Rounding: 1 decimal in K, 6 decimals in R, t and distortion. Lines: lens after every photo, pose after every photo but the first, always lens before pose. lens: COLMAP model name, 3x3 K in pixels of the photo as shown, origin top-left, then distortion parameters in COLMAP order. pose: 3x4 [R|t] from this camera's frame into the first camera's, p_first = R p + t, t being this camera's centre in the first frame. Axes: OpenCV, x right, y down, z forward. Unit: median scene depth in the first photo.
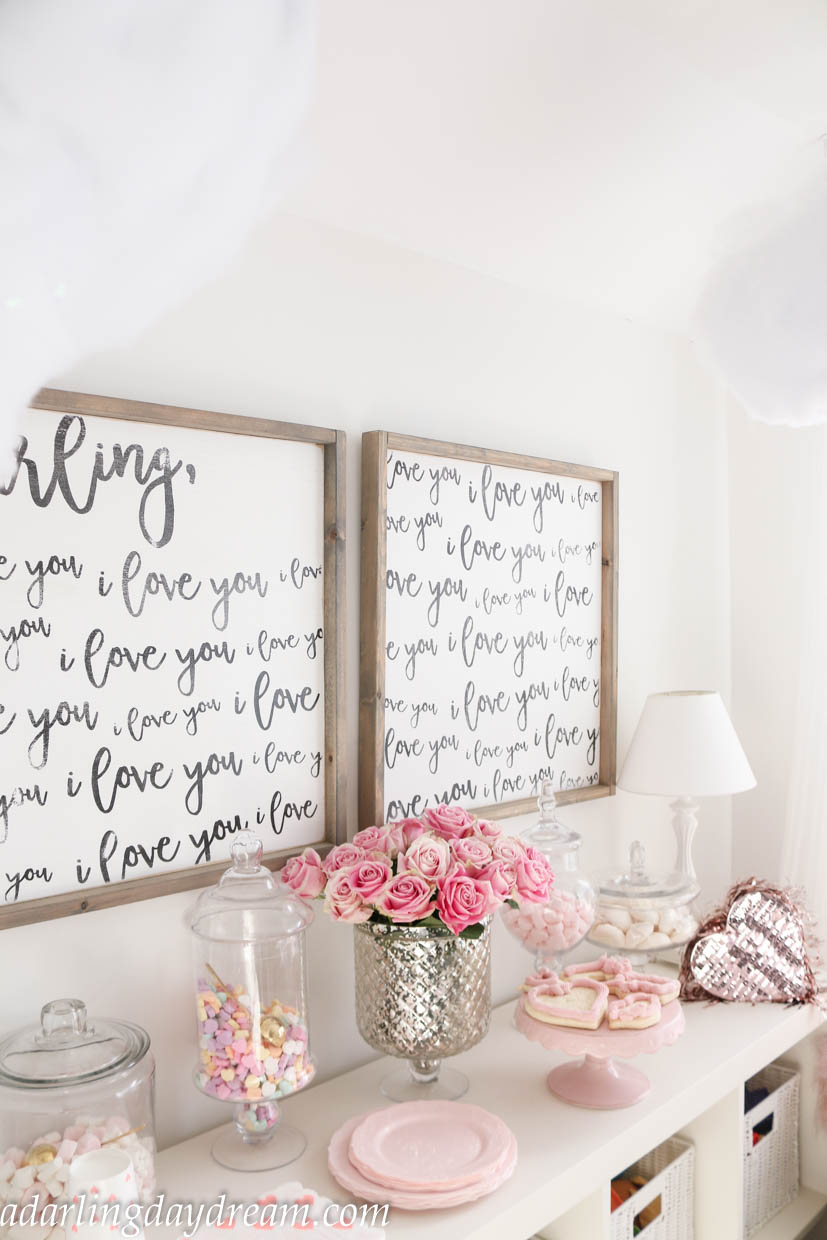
lens RADIAL K [[1035.5, 0, 425.5], [0, 1035.5, 633.4], [0, 0, 1]] dist [-0.164915, 0.118967]
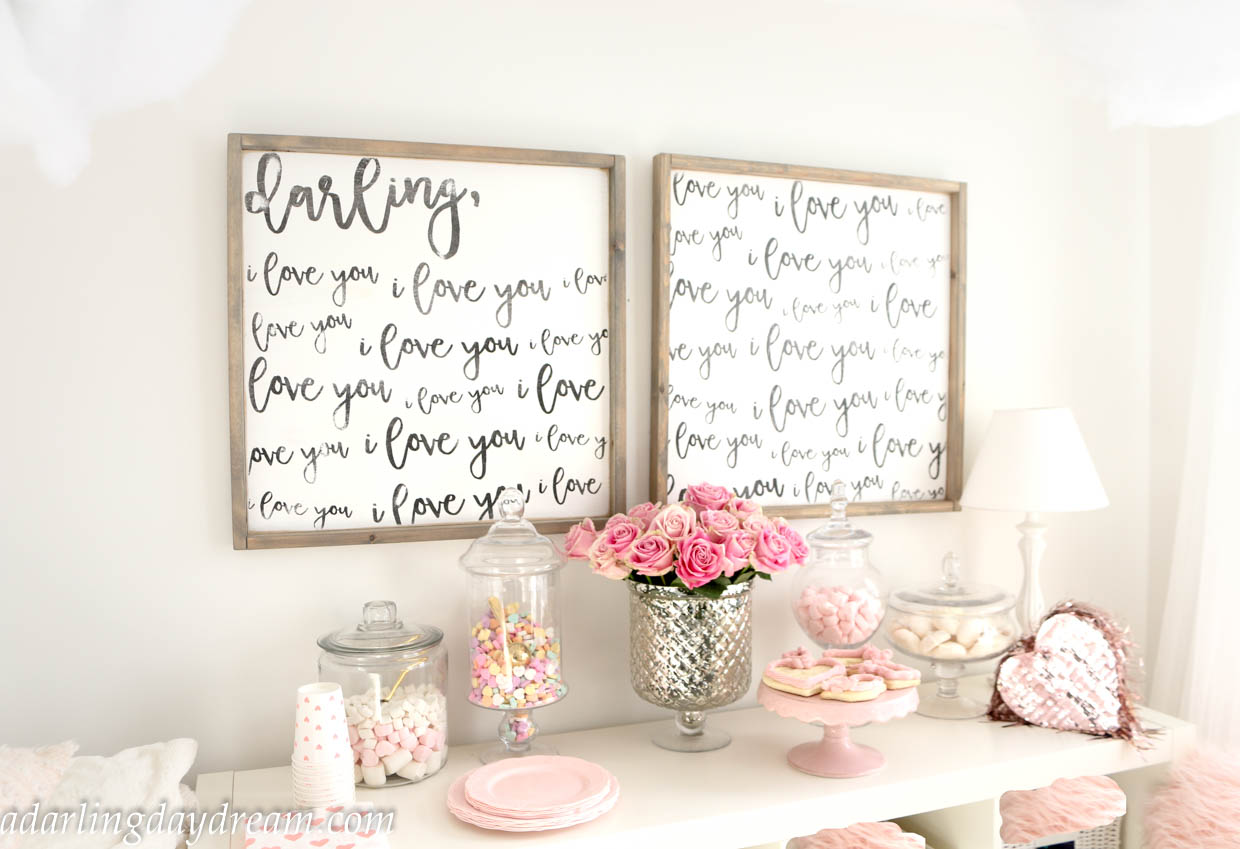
lens RADIAL K [[1054.5, 0, 625.6], [0, 1054.5, 445.1], [0, 0, 1]] dist [-0.150949, 0.108644]
pose [[0.900530, 0.023436, -0.434162, 0.449138], [-0.009874, 0.999391, 0.033467, 0.088329], [0.434682, -0.025851, 0.900213, -0.047595]]
